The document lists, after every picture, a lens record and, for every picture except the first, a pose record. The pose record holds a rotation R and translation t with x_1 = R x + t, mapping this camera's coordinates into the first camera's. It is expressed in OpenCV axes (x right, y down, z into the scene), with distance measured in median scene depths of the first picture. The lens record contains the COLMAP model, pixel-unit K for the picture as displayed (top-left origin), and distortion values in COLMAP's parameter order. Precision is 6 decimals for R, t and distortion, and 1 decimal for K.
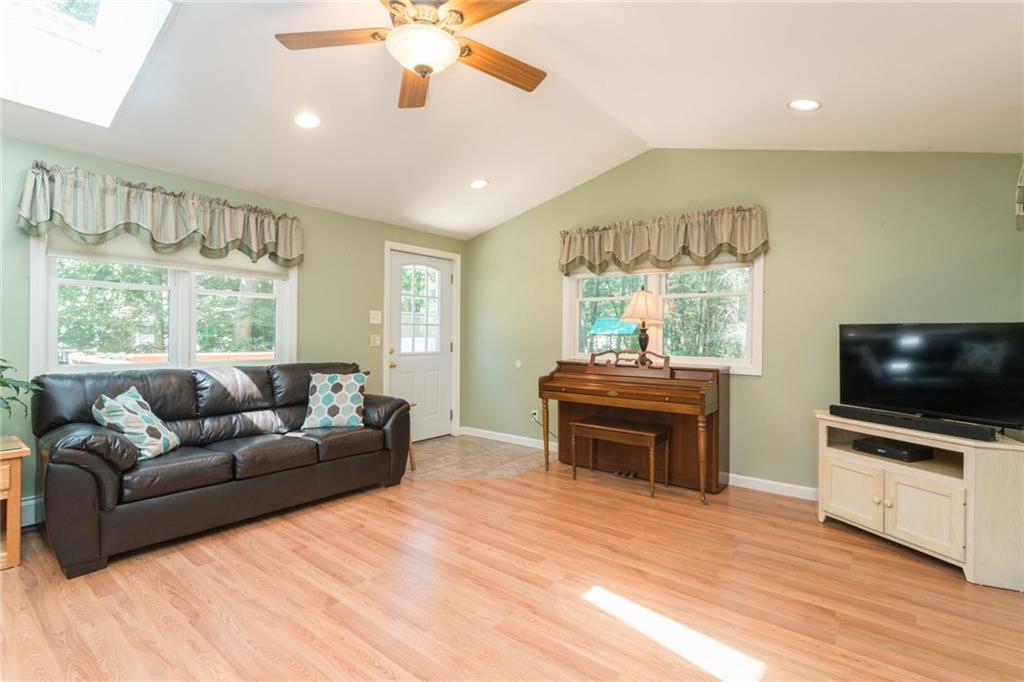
lens RADIAL K [[490.7, 0, 510.9], [0, 490.7, 338.5], [0, 0, 1]] dist [-0.014639, 0.001332]
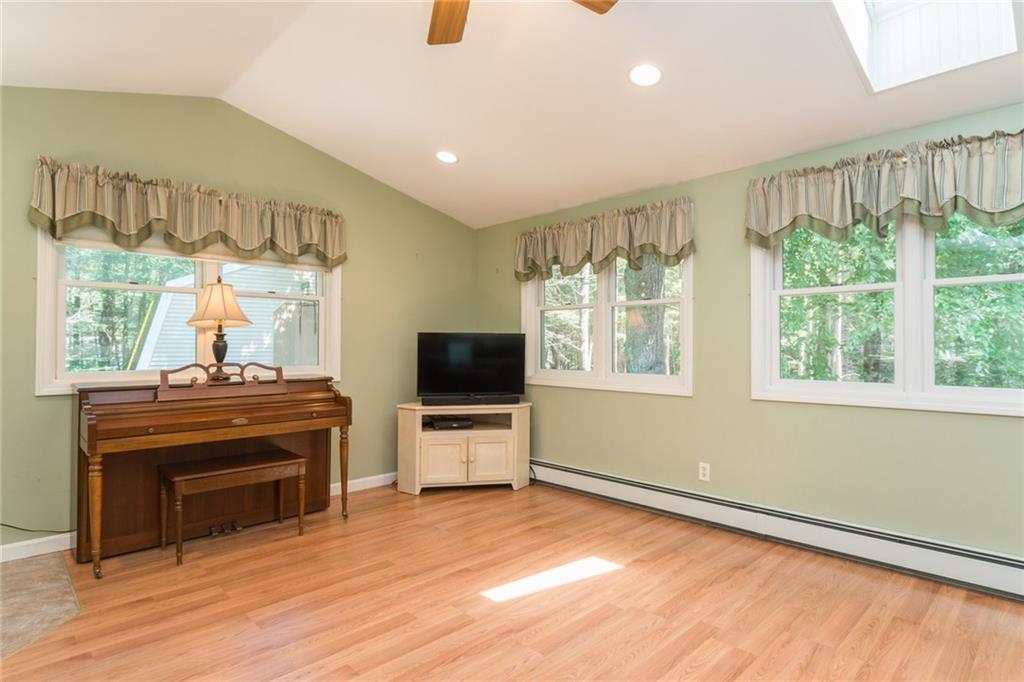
lens RADIAL K [[559.7, 0, 511.3], [0, 559.7, 338.5], [0, 0, 1]] dist [-0.005249, 0.000173]
pose [[0.101872, -0.001637, 0.994796, -0.650124], [0.008035, 0.999967, 0.000823, -0.011442], [-0.994765, 0.007910, 0.101882, 0.554134]]
